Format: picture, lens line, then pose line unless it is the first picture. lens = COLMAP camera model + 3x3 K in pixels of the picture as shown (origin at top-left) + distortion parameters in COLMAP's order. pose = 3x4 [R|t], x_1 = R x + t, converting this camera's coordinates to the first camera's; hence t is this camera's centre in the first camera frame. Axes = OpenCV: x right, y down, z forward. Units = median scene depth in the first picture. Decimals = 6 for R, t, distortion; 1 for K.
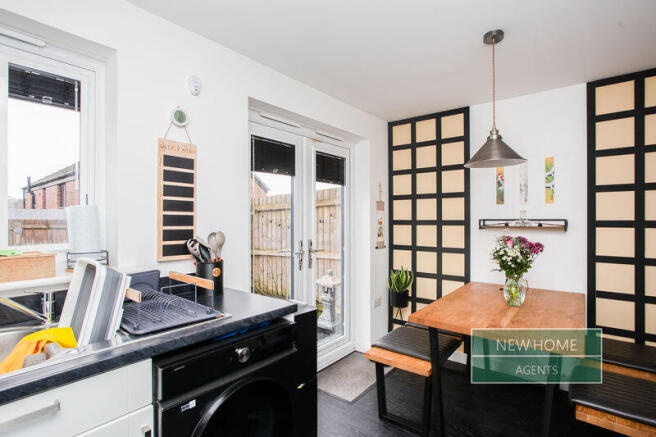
lens RADIAL K [[334.8, 0, 313.5], [0, 334.8, 217.0], [0, 0, 1]] dist [-0.003009, -0.000674]
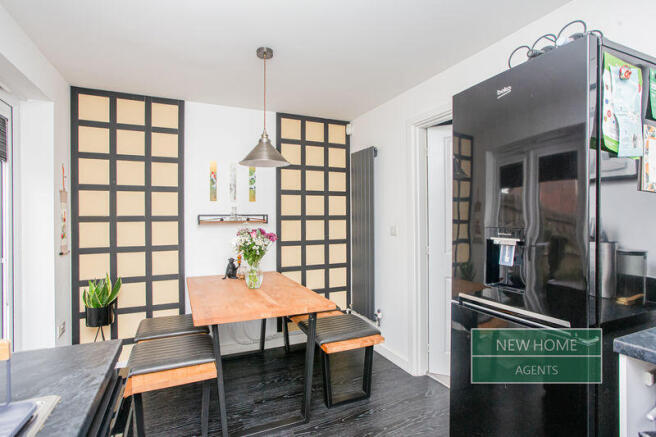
lens RADIAL K [[334.8, 0, 326.2], [0, 334.8, 217.3], [0, 0, 1]] dist [-0.003009, -0.000674]
pose [[0.459574, -0.009446, 0.888089, -0.231112], [-0.002312, 0.999927, 0.011831, 0.001527], [-0.888136, -0.007491, 0.459519, 0.180639]]
